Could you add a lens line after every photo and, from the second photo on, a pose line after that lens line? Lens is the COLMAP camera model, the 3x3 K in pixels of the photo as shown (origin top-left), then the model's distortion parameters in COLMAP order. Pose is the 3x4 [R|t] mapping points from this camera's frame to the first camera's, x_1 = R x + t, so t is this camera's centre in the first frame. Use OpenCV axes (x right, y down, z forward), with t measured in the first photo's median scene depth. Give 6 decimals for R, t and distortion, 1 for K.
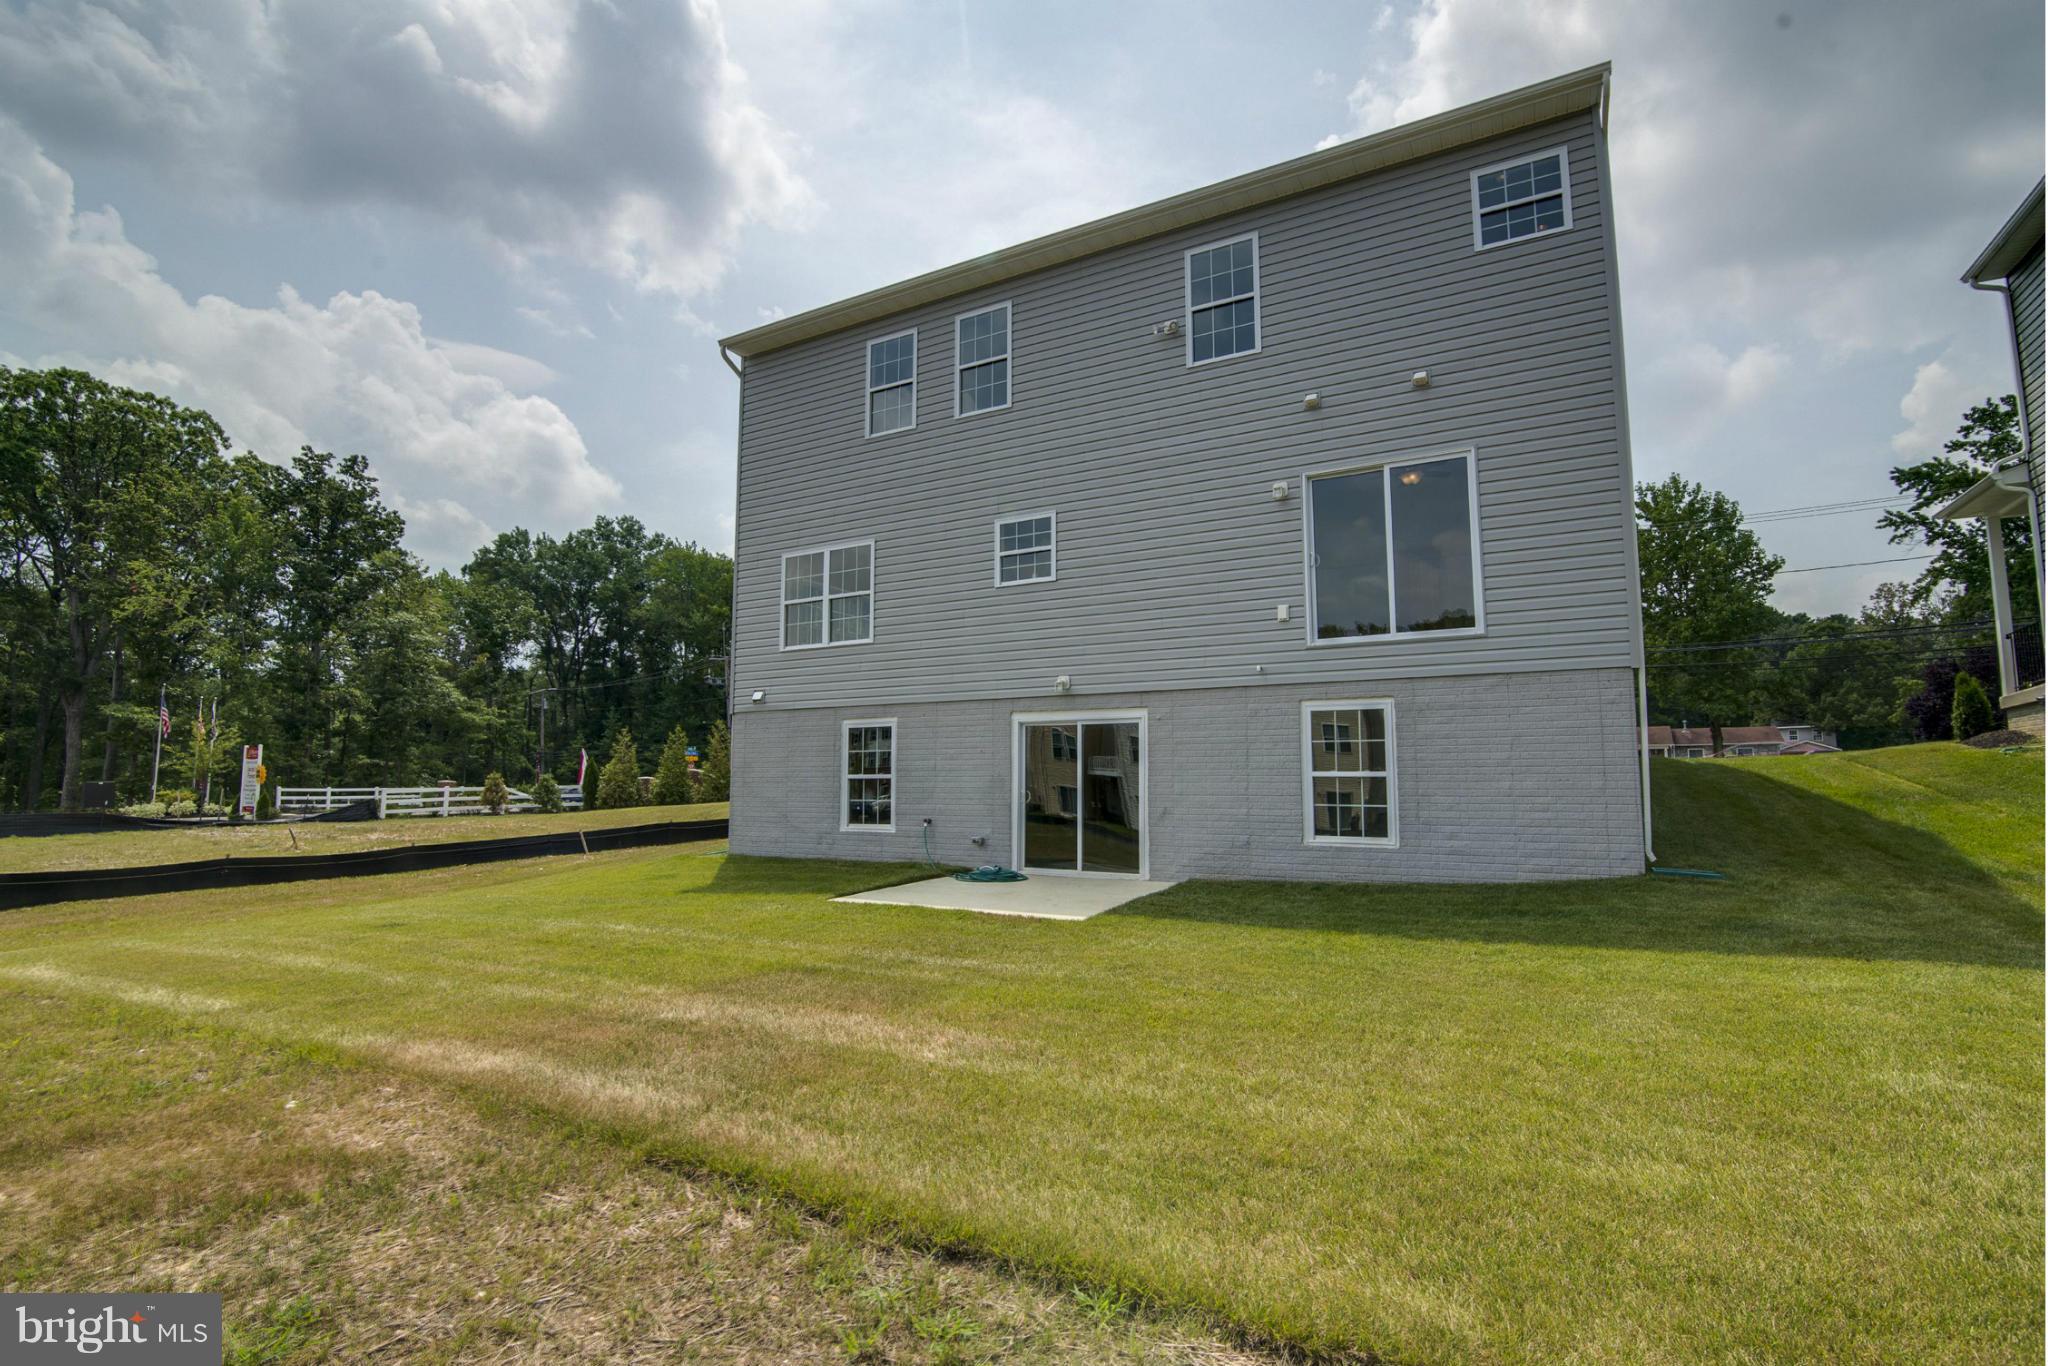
lens RADIAL K [[941.6, 0, 1025.5], [0, 941.6, 677.3], [0, 0, 1]] dist [-0.004840, -0.000129]
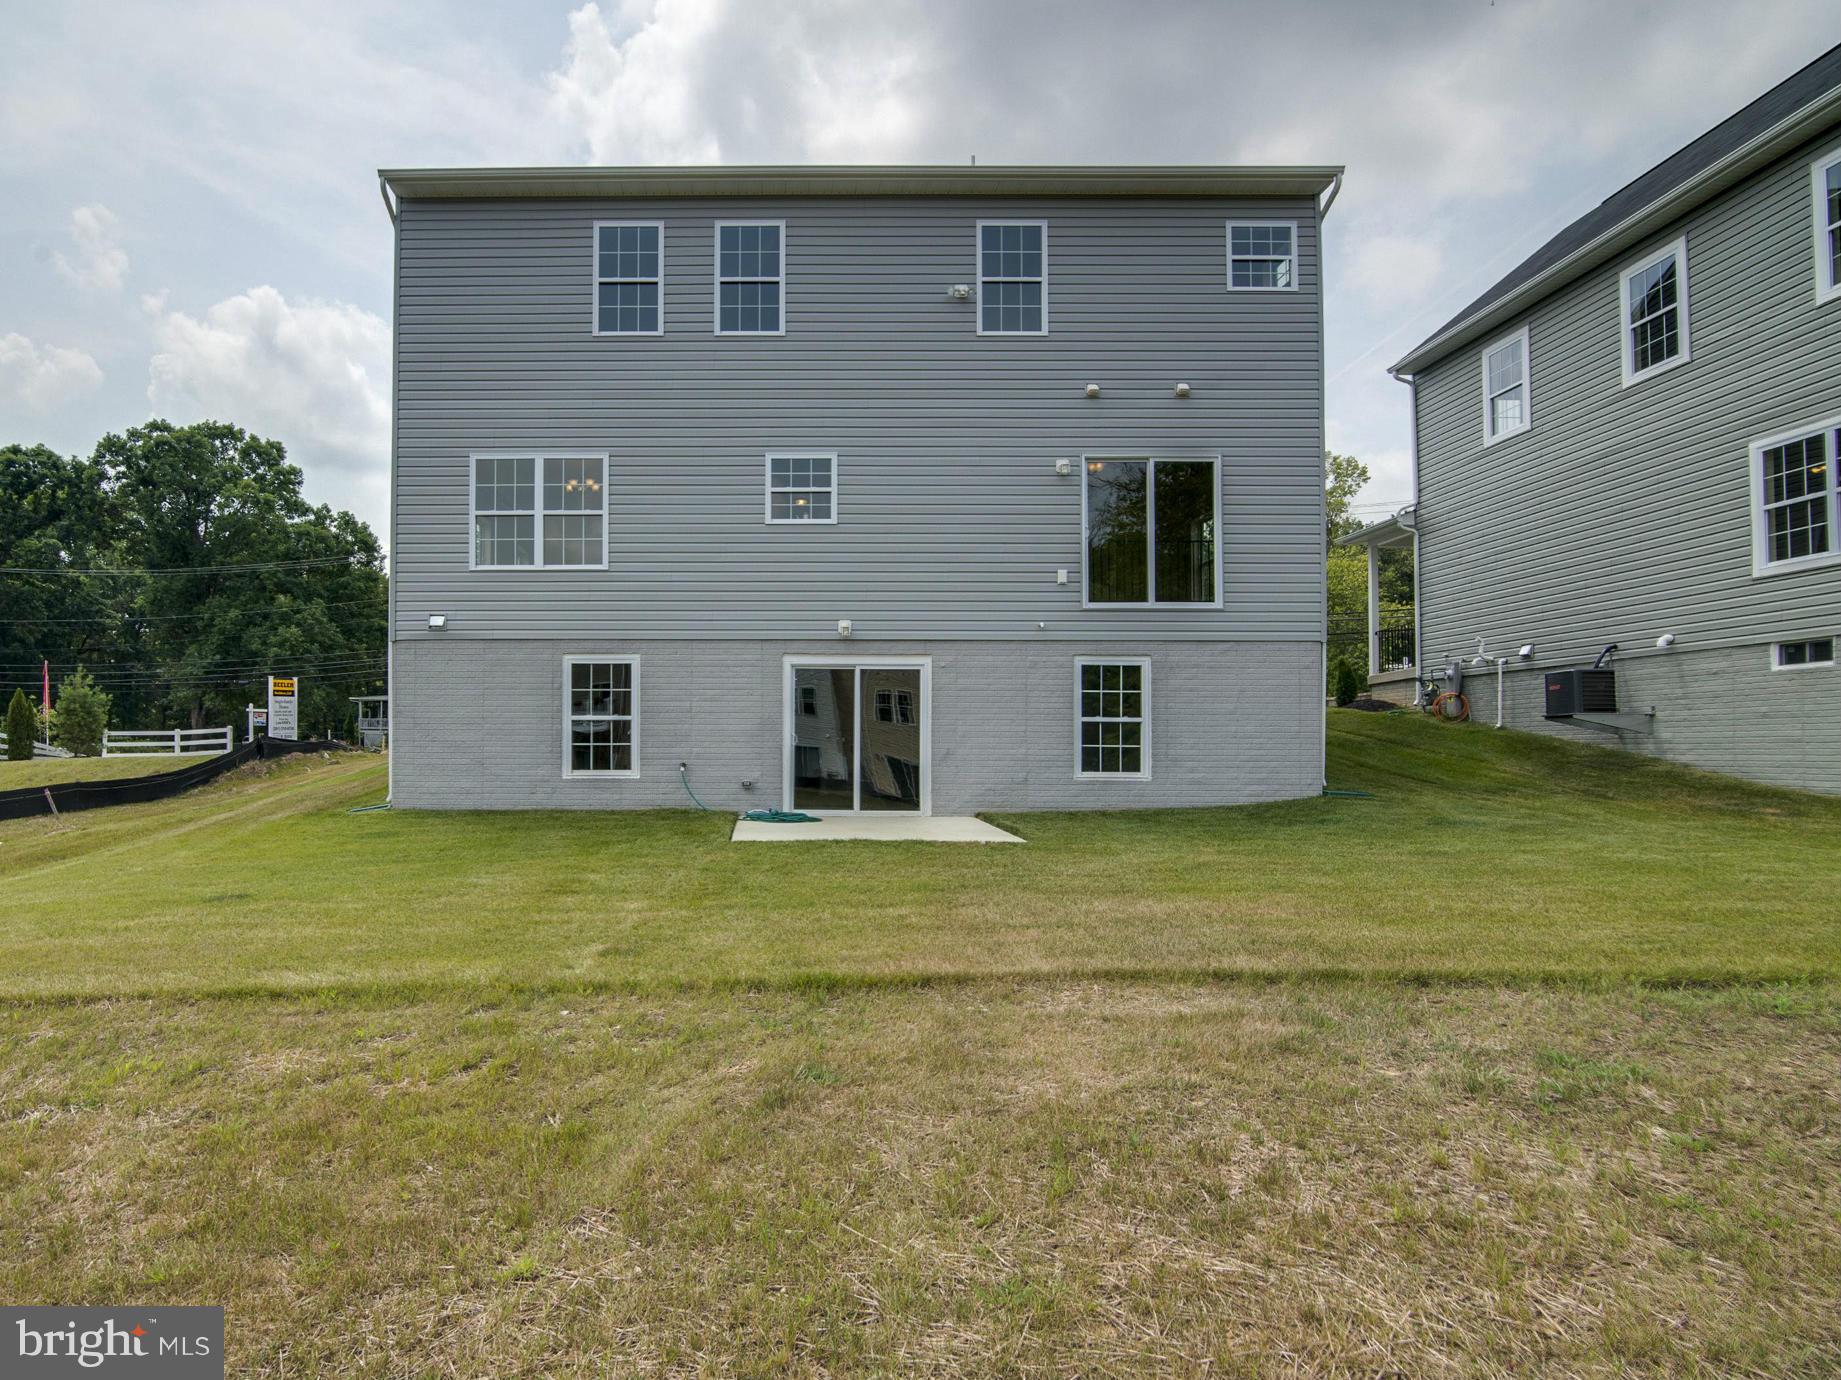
lens RADIAL K [[834.8, 0, 920.4], [0, 834.8, 703.3], [0, 0, 1]] dist [-0.004268, -0.000373]
pose [[0.880586, 0.017311, 0.473570, -0.311612], [-0.057381, 0.995875, 0.070294, 0.019472], [-0.470399, -0.089074, 0.877947, 0.168411]]
